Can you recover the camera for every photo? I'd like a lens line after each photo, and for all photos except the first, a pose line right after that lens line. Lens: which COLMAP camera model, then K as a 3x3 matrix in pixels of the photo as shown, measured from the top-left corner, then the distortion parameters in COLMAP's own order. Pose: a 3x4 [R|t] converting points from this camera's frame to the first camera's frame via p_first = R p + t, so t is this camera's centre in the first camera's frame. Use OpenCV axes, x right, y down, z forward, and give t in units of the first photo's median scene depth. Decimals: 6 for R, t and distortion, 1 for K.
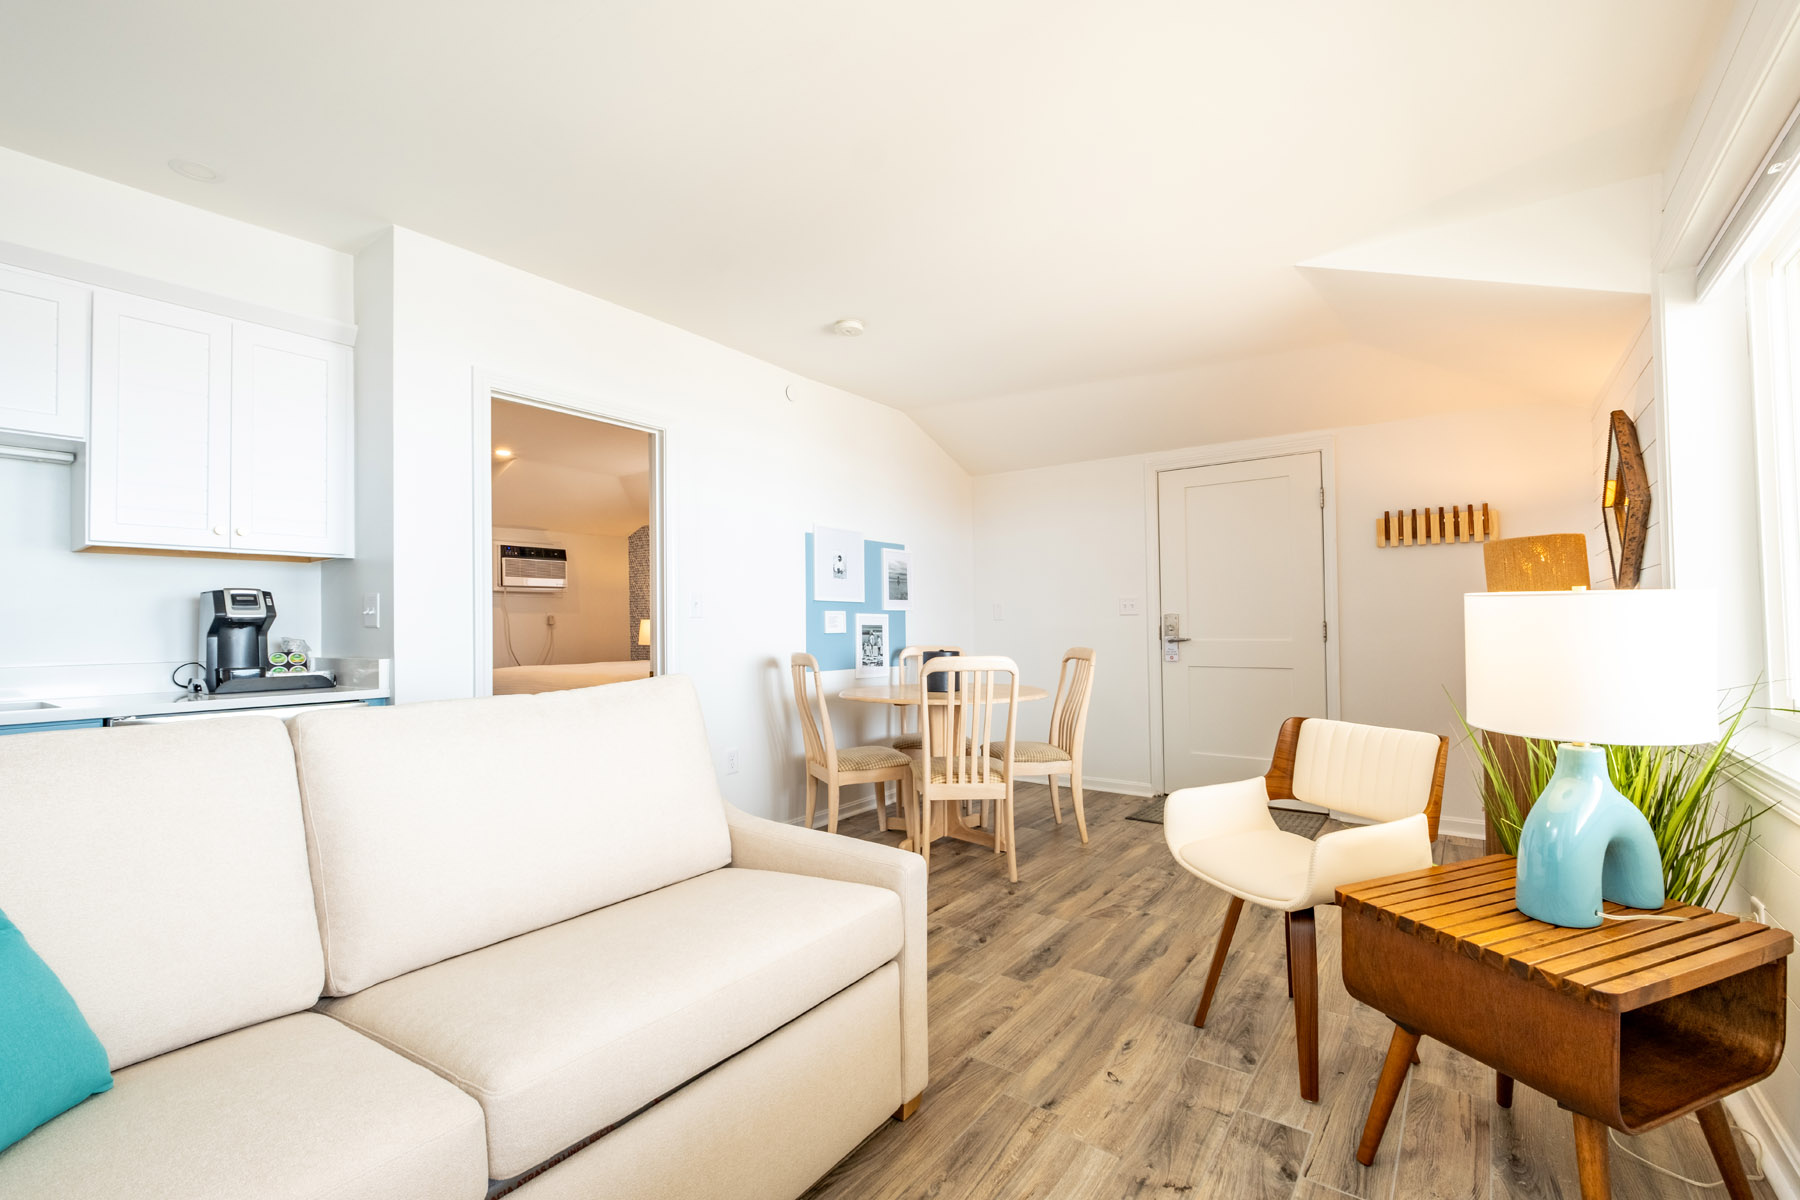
lens RADIAL K [[779.1, 0, 897.4], [0, 779.1, 604.9], [0, 0, 1]] dist [0.000522, 0.000043]
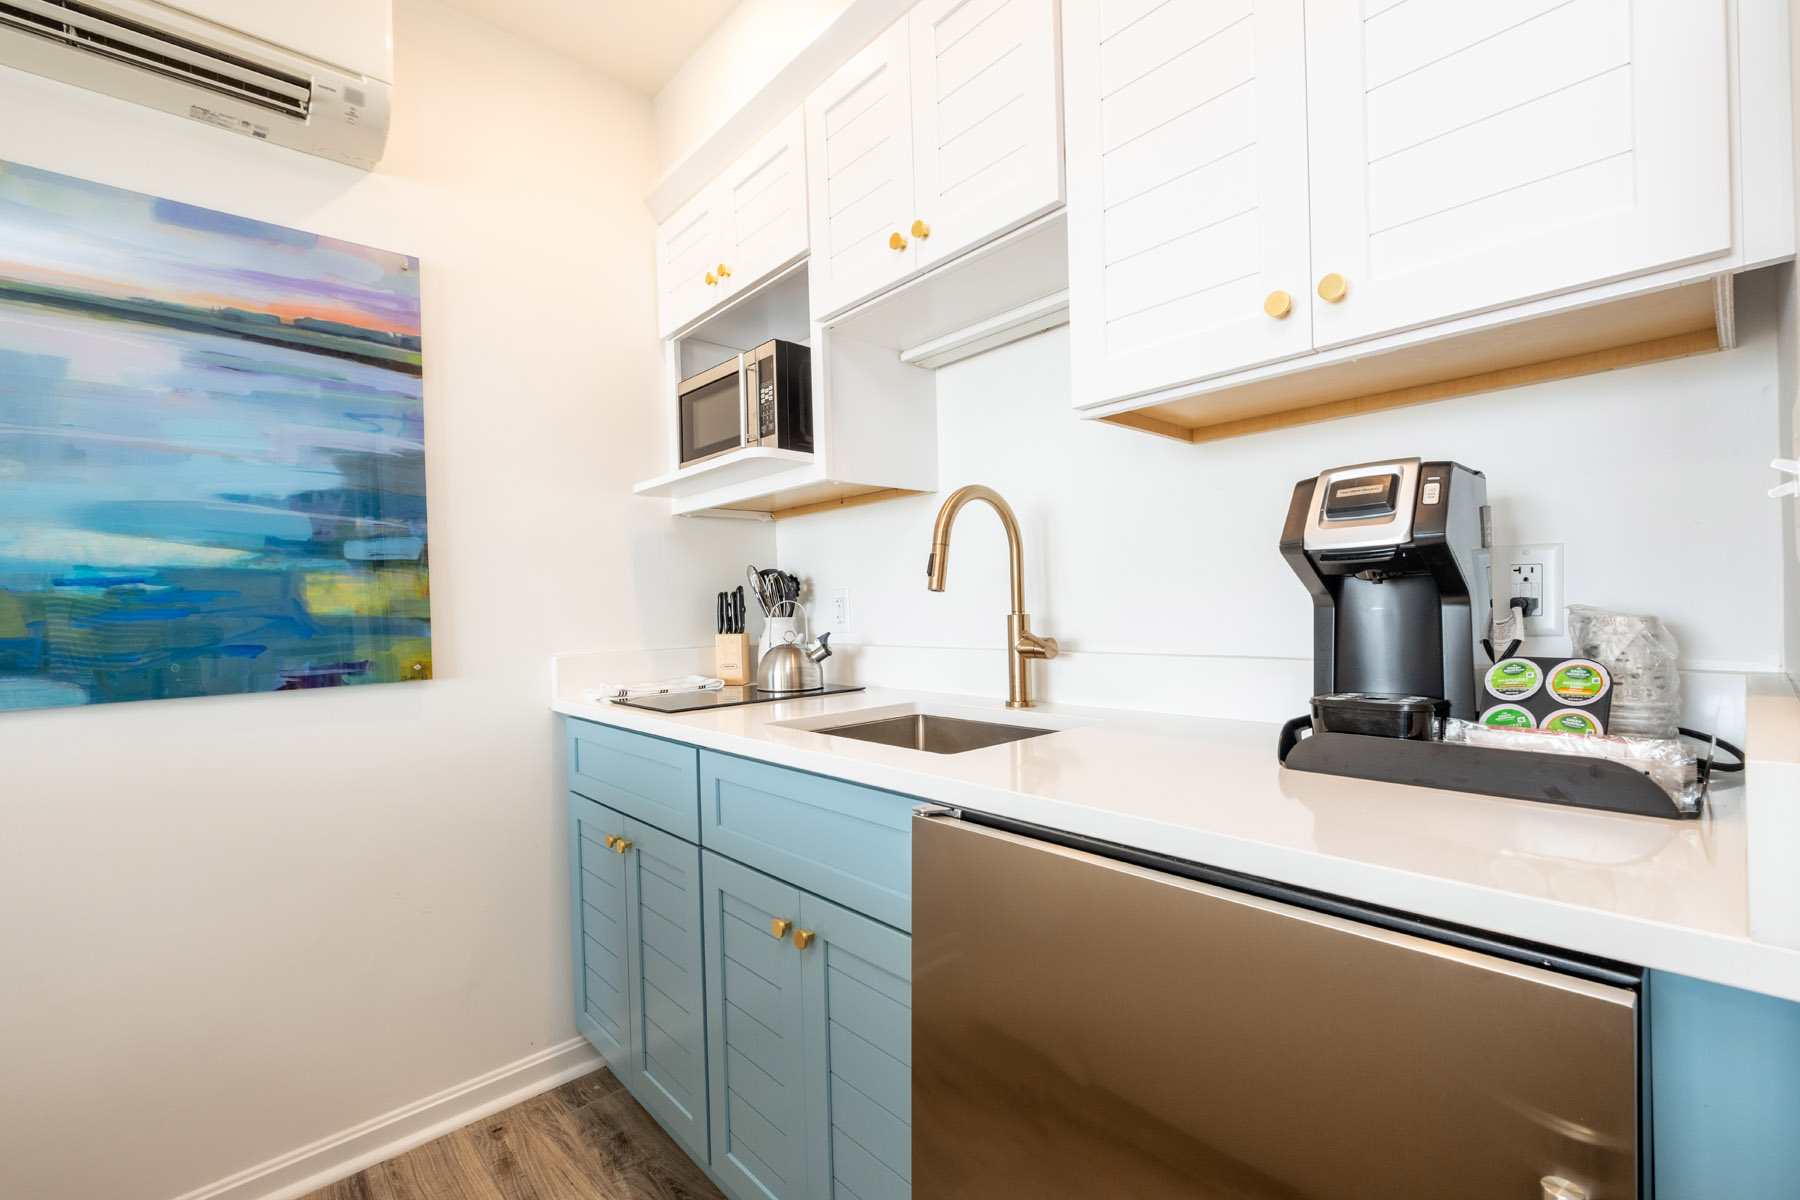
lens RADIAL K [[779.1, 0, 899.2], [0, 779.1, 604.2], [0, 0, 1]] dist [0.000522, 0.000043]
pose [[-0.194074, 0.012965, -0.980901, -0.459445], [0.042109, 0.999101, 0.004874, 0.029056], [0.980083, -0.040359, -0.194445, 0.848778]]
